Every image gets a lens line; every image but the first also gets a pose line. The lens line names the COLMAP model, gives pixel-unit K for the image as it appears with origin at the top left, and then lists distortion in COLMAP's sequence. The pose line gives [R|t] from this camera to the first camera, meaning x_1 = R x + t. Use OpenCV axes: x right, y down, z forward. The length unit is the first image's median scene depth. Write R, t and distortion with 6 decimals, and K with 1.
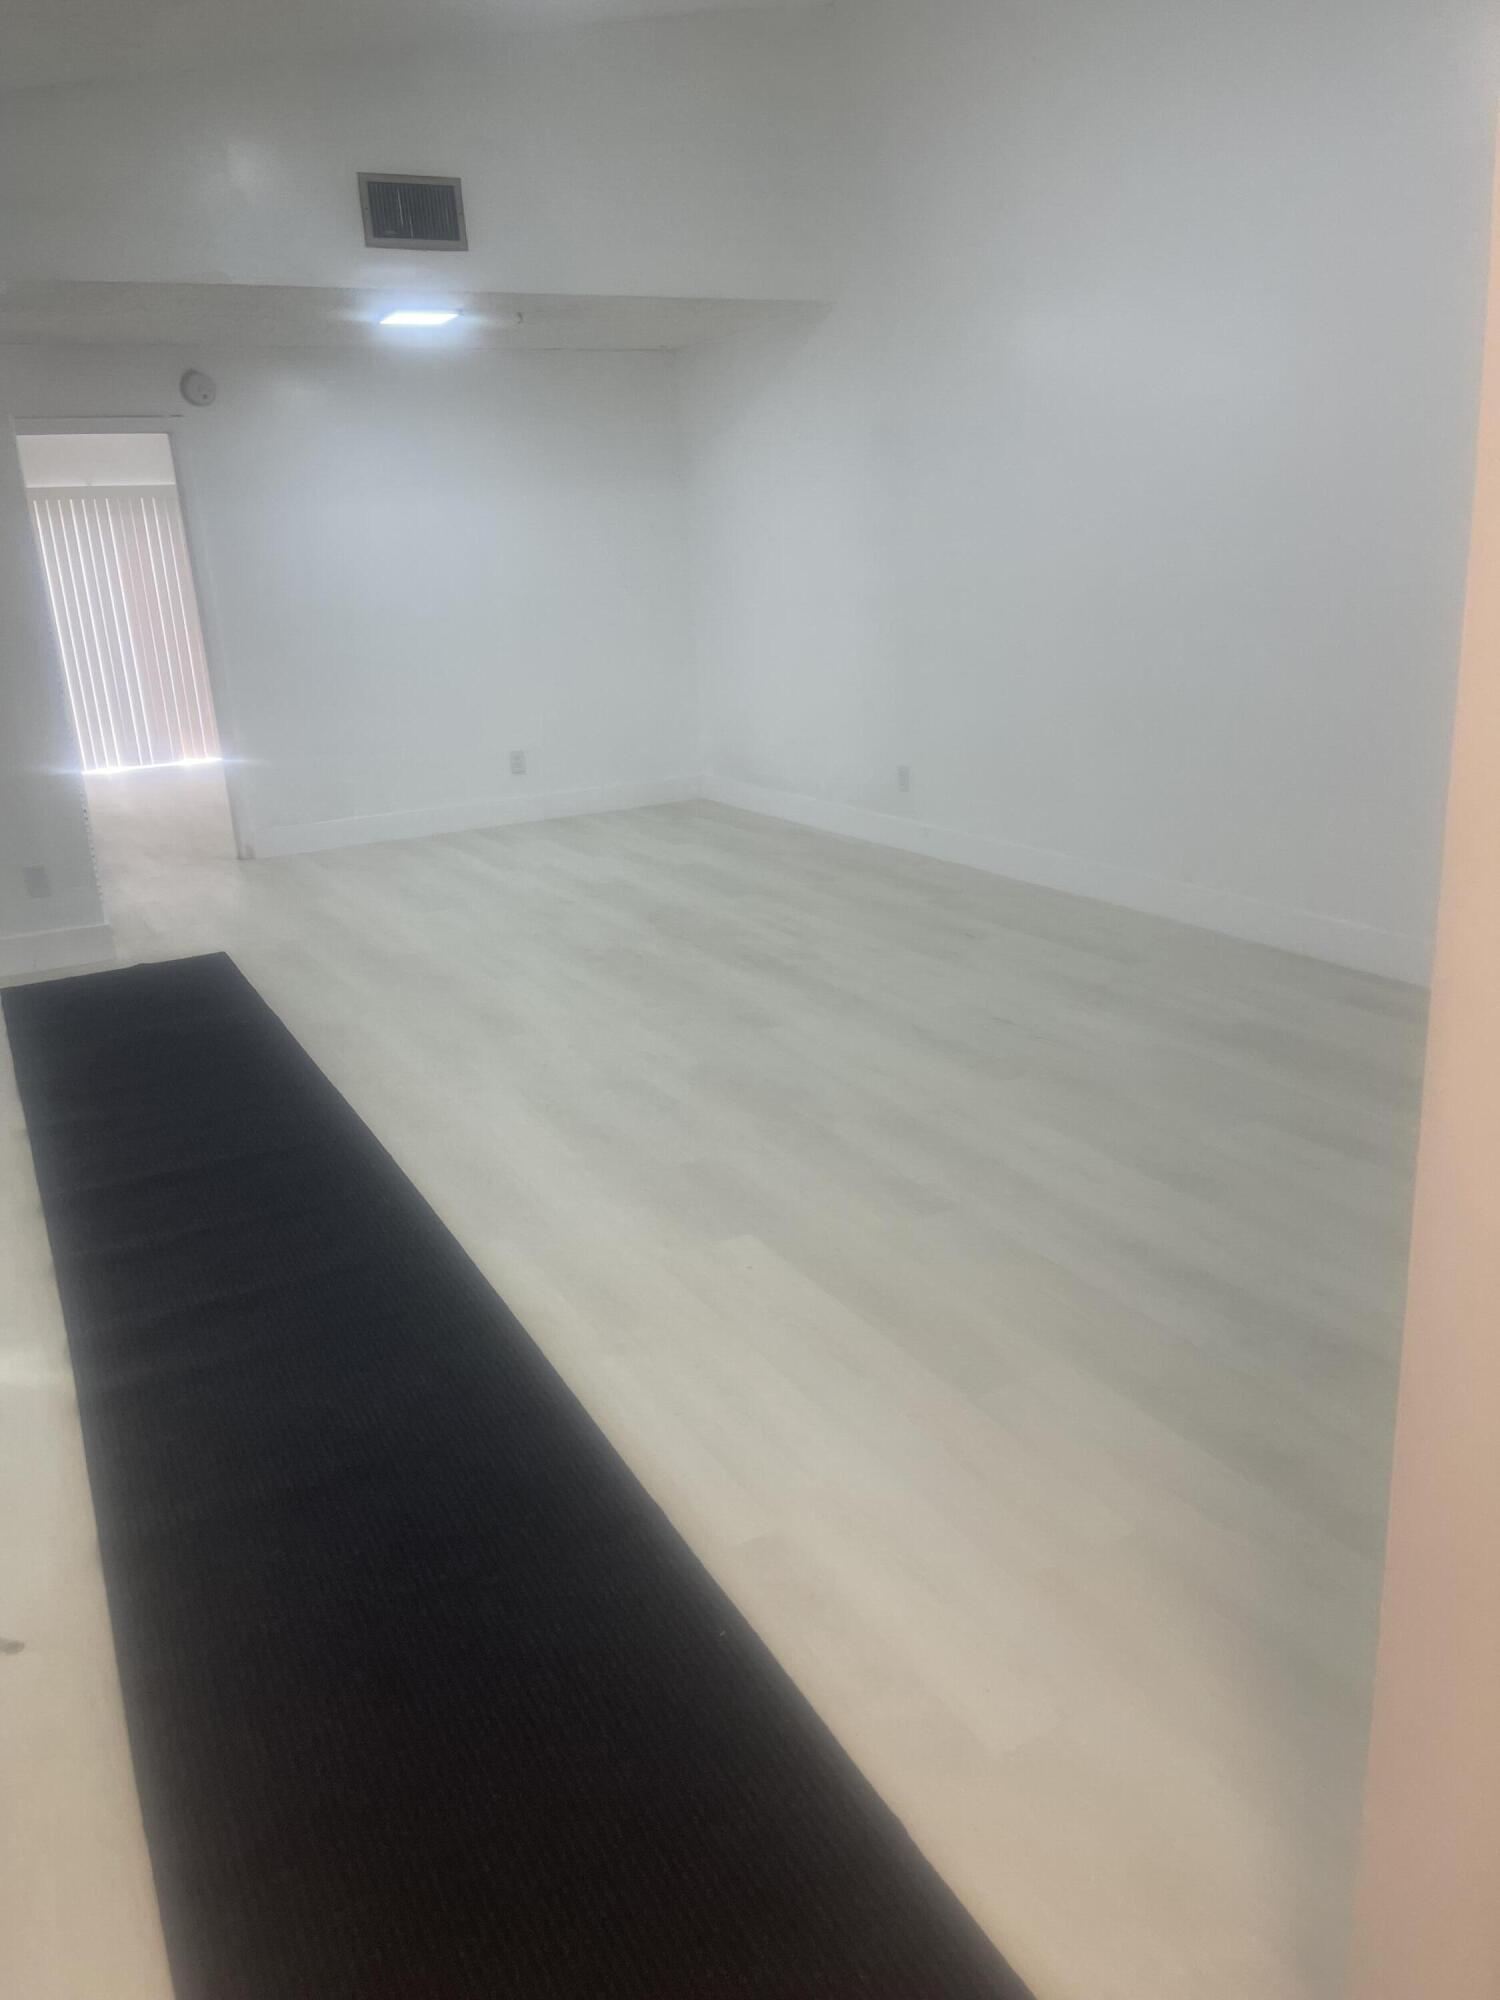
lens RADIAL K [[1516.5, 0, 751.9], [0, 1516.5, 1014.1], [0, 0, 1]] dist [0.070358, -0.102196]
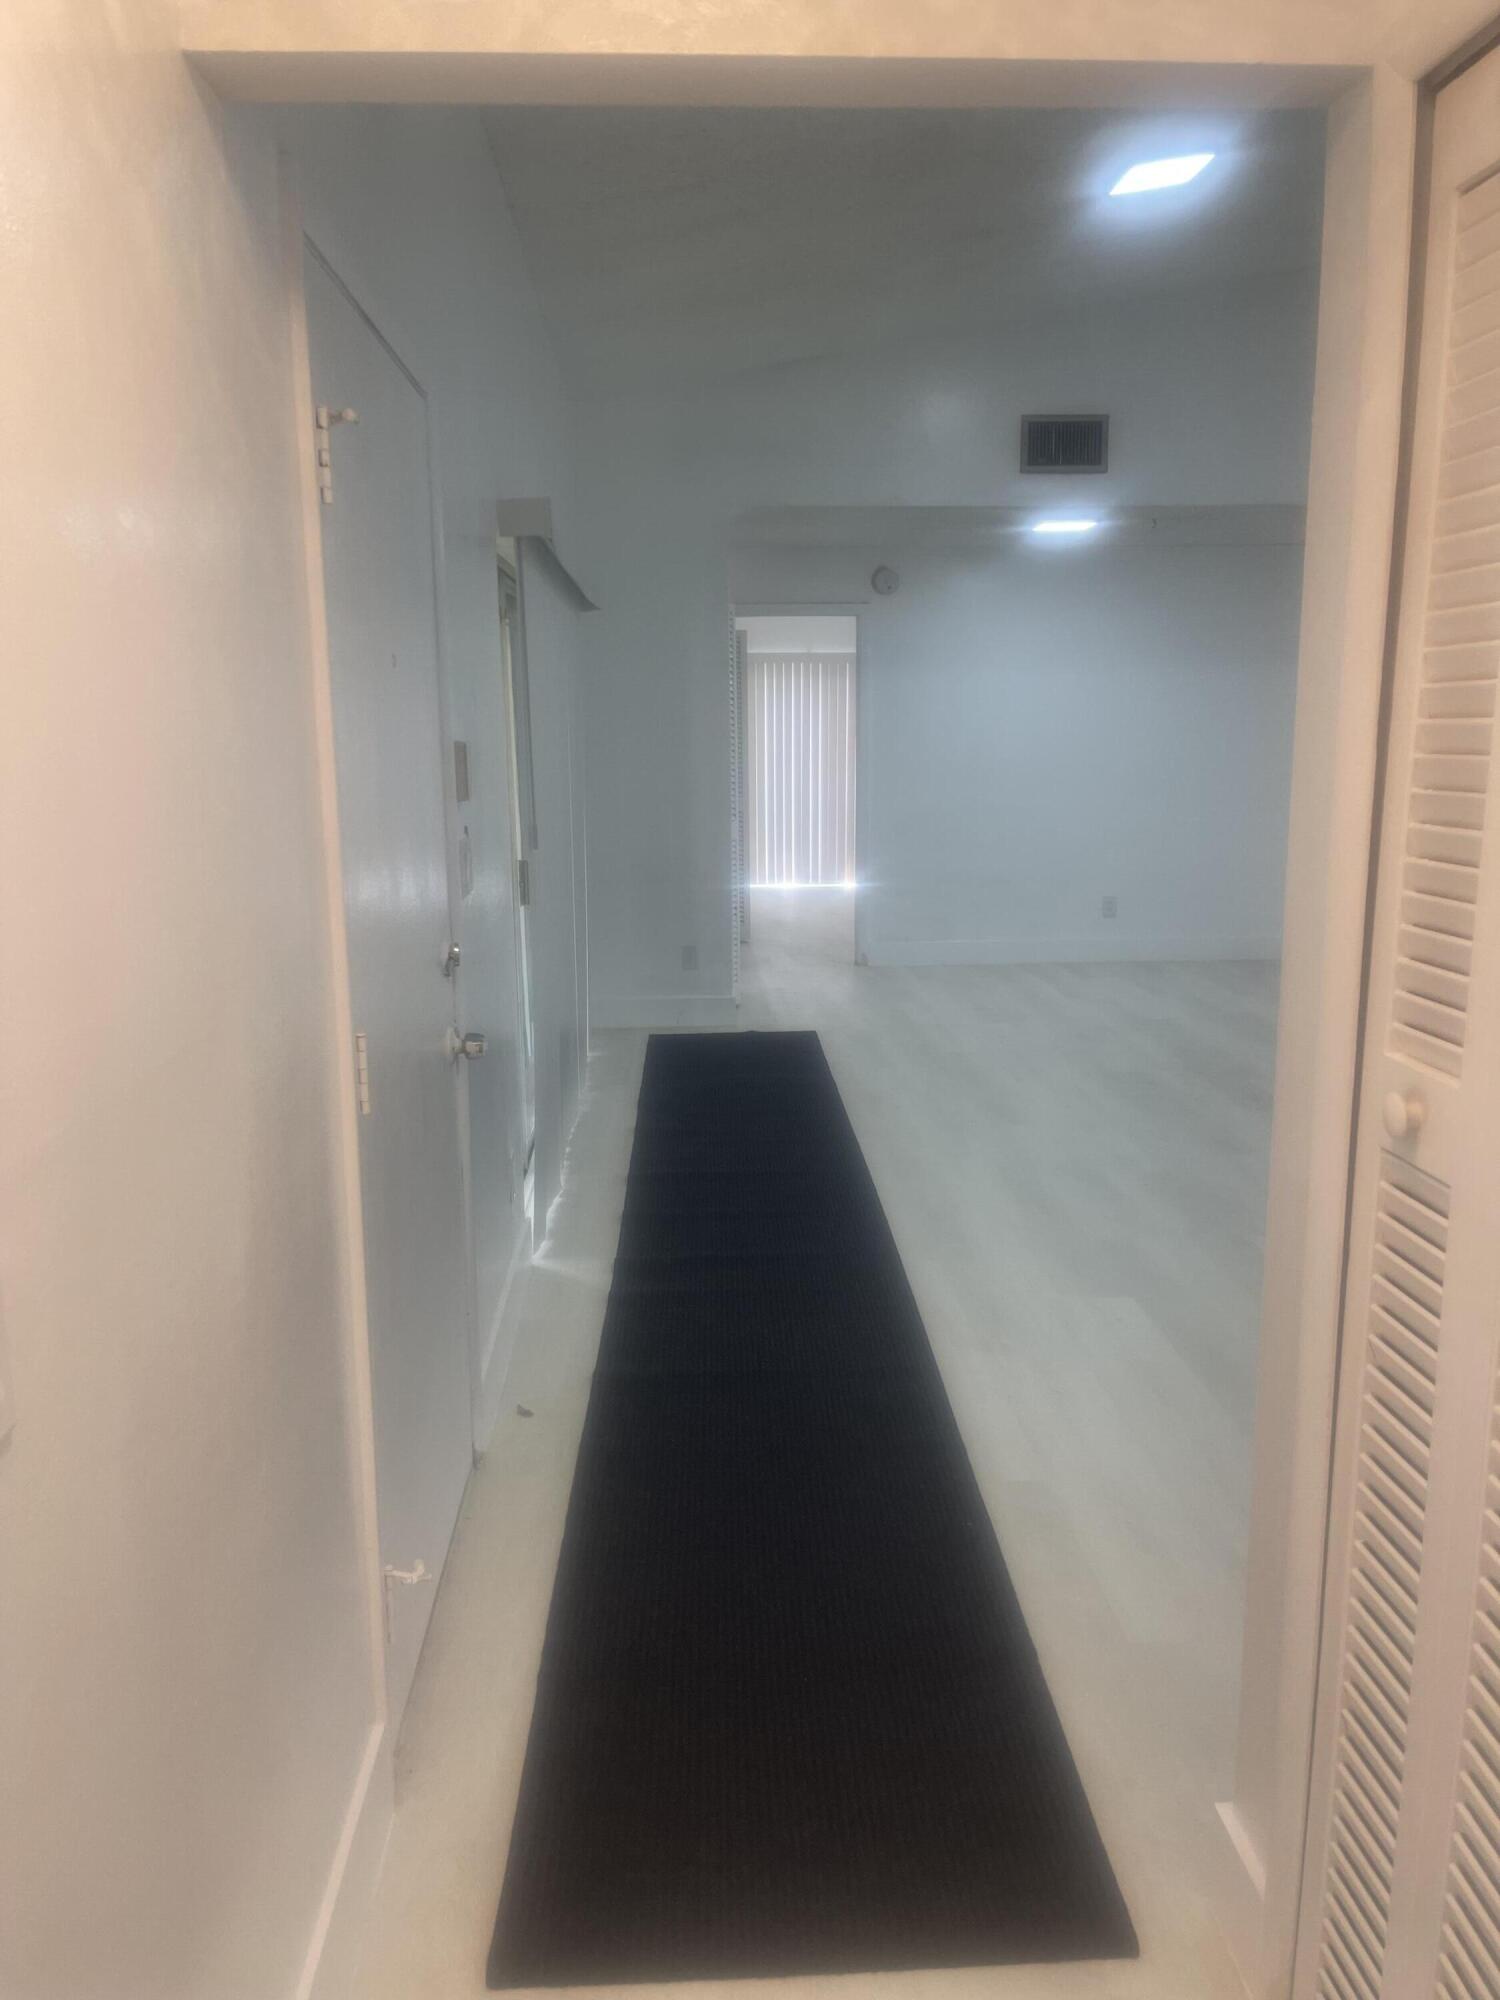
lens RADIAL K [[1516.5, 0, 746.5], [0, 1516.5, 997.9], [0, 0, 1]] dist [0.070358, -0.102196]
pose [[0.900429, 0.122990, -0.417255, 0.085719], [-0.167017, 0.983427, -0.070544, 0.022065], [0.401663, 0.133208, 0.906047, -0.098078]]
